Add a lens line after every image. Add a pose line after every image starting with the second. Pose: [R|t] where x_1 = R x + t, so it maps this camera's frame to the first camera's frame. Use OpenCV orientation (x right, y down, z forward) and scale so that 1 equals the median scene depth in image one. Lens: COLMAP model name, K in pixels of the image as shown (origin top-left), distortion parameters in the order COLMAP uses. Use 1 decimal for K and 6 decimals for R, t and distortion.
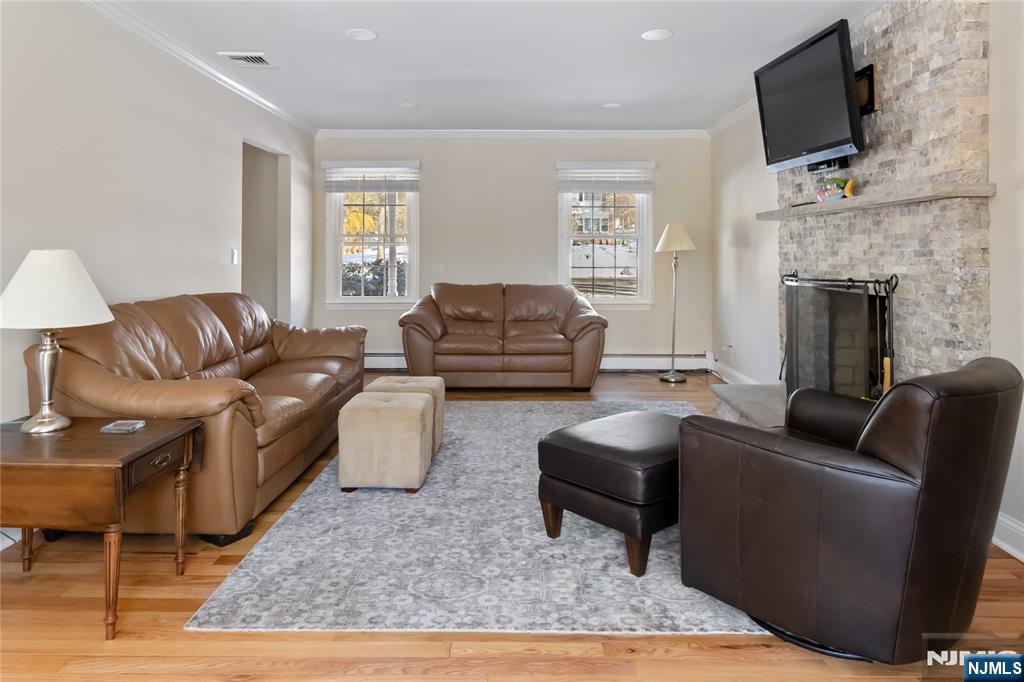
lens RADIAL K [[682.7, 0, 513.8], [0, 682.7, 249.6], [0, 0, 1]] dist [0.003236, 0.000544]
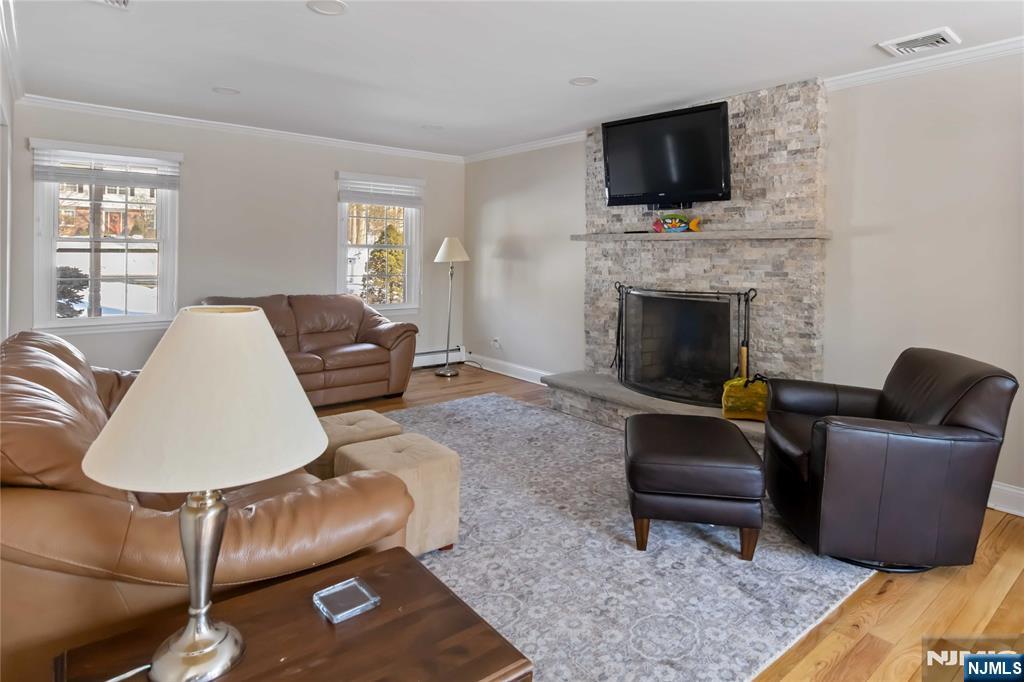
lens RADIAL K [[571.8, 0, 513.2], [0, 571.8, 257.1], [0, 0, 1]] dist [0.000711, 0.000900]
pose [[0.770009, 0.005199, 0.638011, -0.626965], [-0.016298, 0.999801, 0.011522, -0.037184], [-0.637824, -0.019270, 0.769941, 0.426912]]
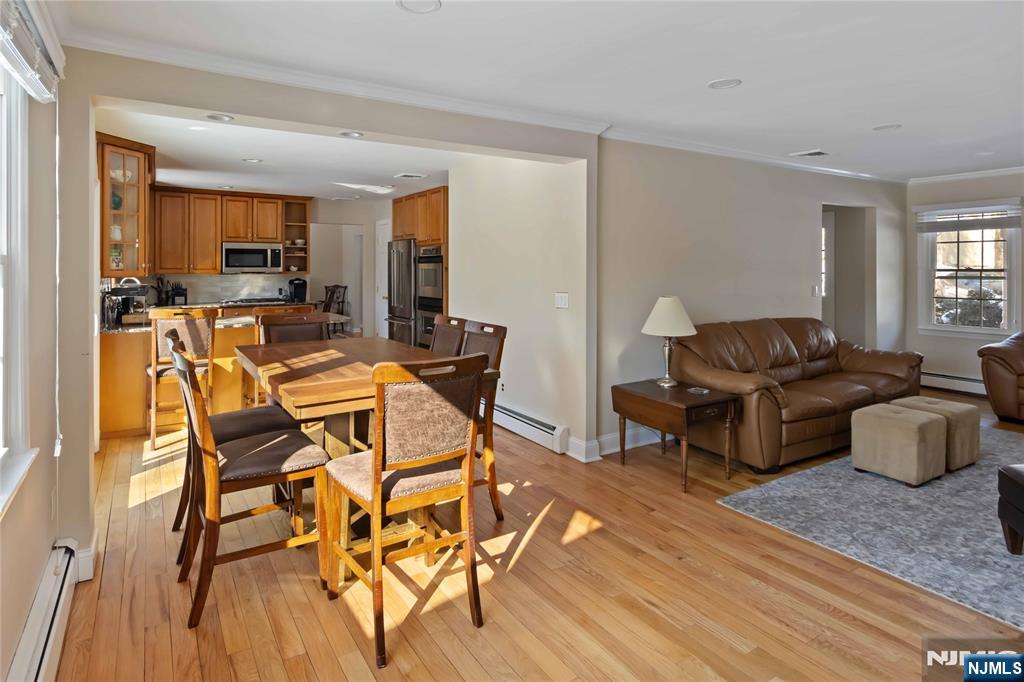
lens RADIAL K [[571.8, 0, 513.2], [0, 571.8, 257.1], [0, 0, 1]] dist [0.000711, 0.000900]
pose [[0.539034, -0.019003, -0.842070, 0.408863], [0.008720, 0.999818, -0.016980, -0.075552], [0.842239, 0.001810, 0.539101, -0.244204]]
